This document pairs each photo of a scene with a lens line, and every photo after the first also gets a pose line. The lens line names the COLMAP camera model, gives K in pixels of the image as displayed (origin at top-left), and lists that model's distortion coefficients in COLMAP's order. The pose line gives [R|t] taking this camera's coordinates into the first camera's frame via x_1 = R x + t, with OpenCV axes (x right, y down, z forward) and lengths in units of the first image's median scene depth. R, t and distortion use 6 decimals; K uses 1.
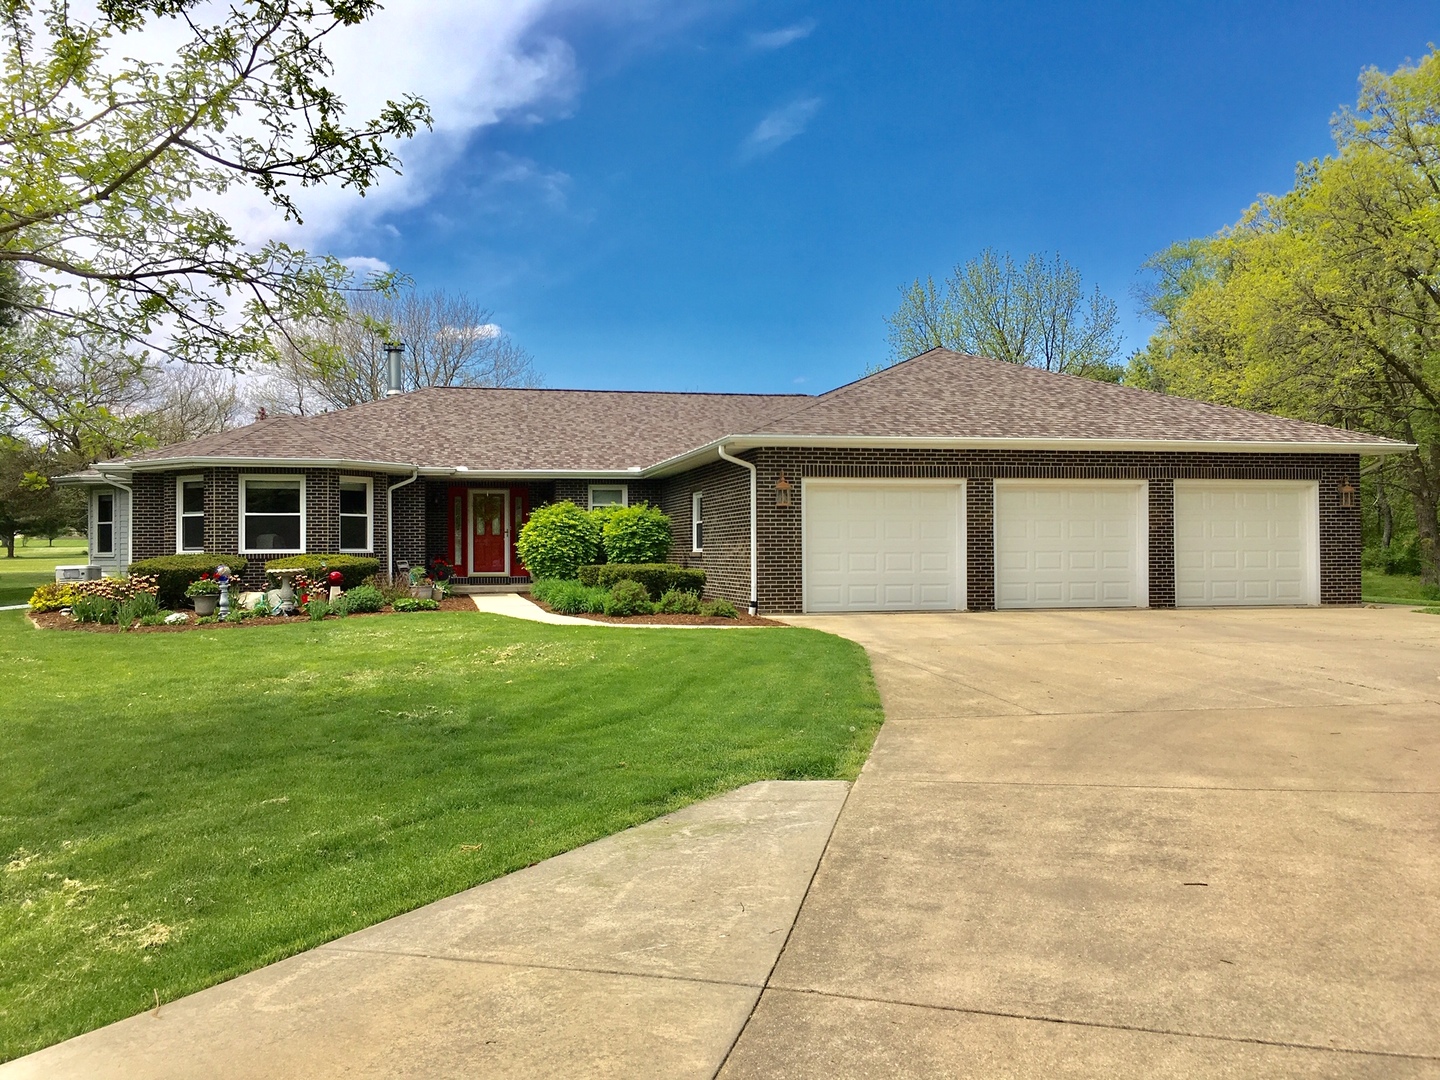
lens RADIAL K [[1086.9, 0, 720.0], [0, 1086.9, 540.0], [0, 0, 1]] dist [-0.020618, 0.010524]
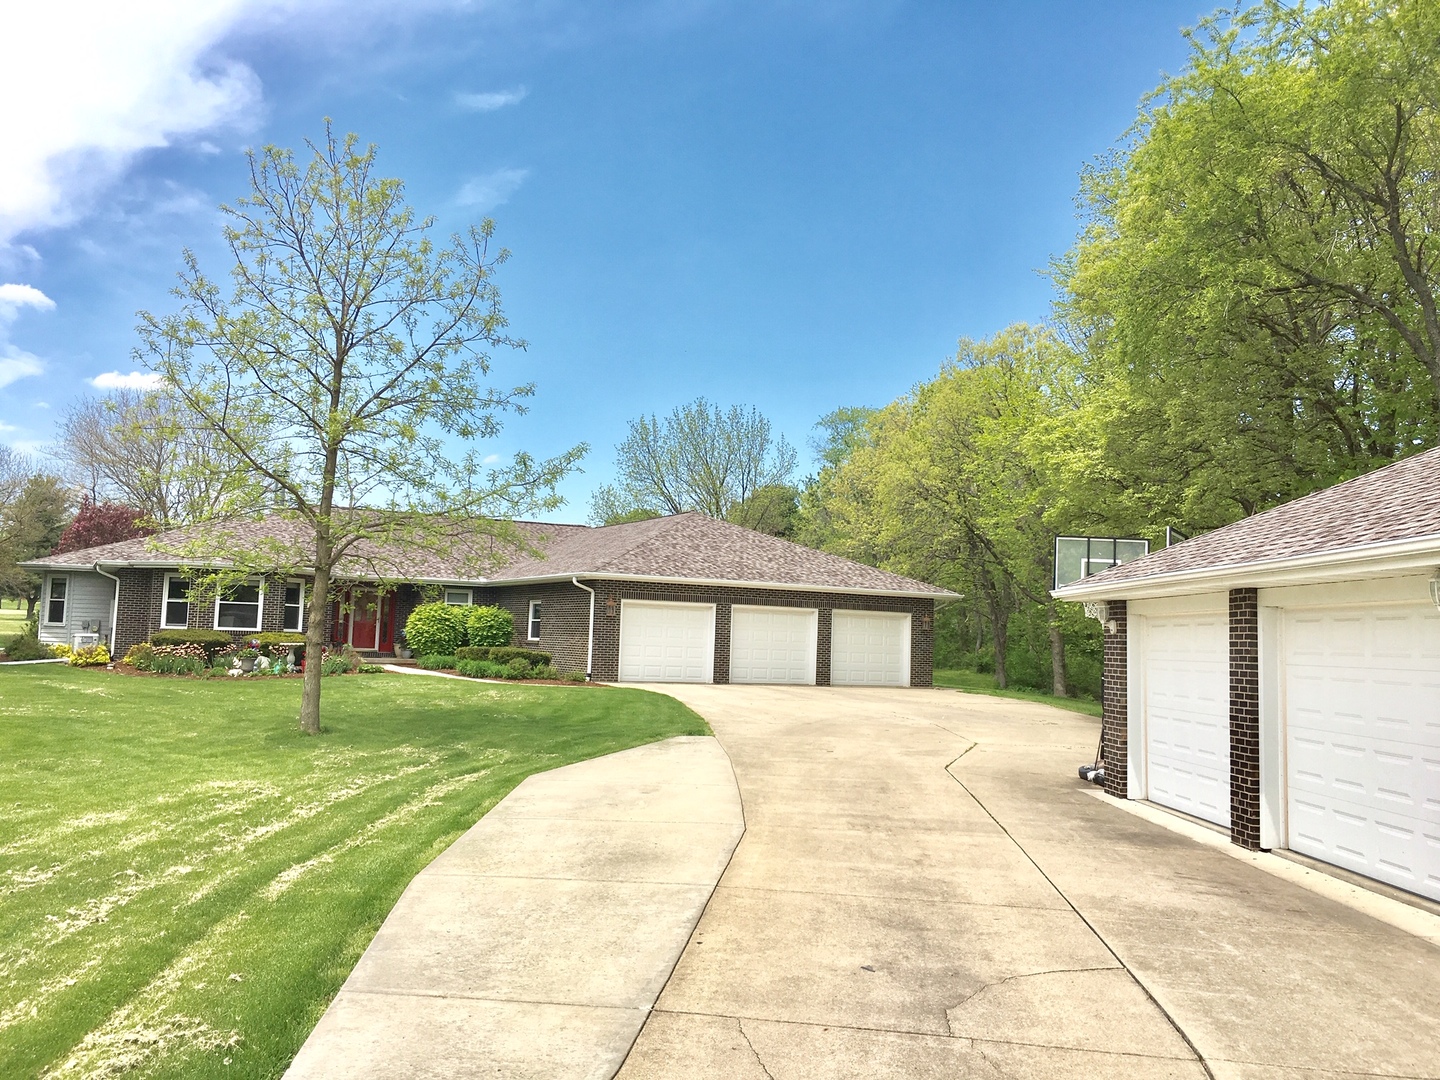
lens RADIAL K [[1219.3, 0, 726.7], [0, 1219.3, 531.3], [0, 0, 1]] dist [0.079014, -0.119718]
pose [[0.952406, 0.065688, 0.297672, -0.303406], [-0.043748, 0.995852, -0.079785, -0.017125], [-0.301678, 0.062965, 0.951328, -0.746646]]
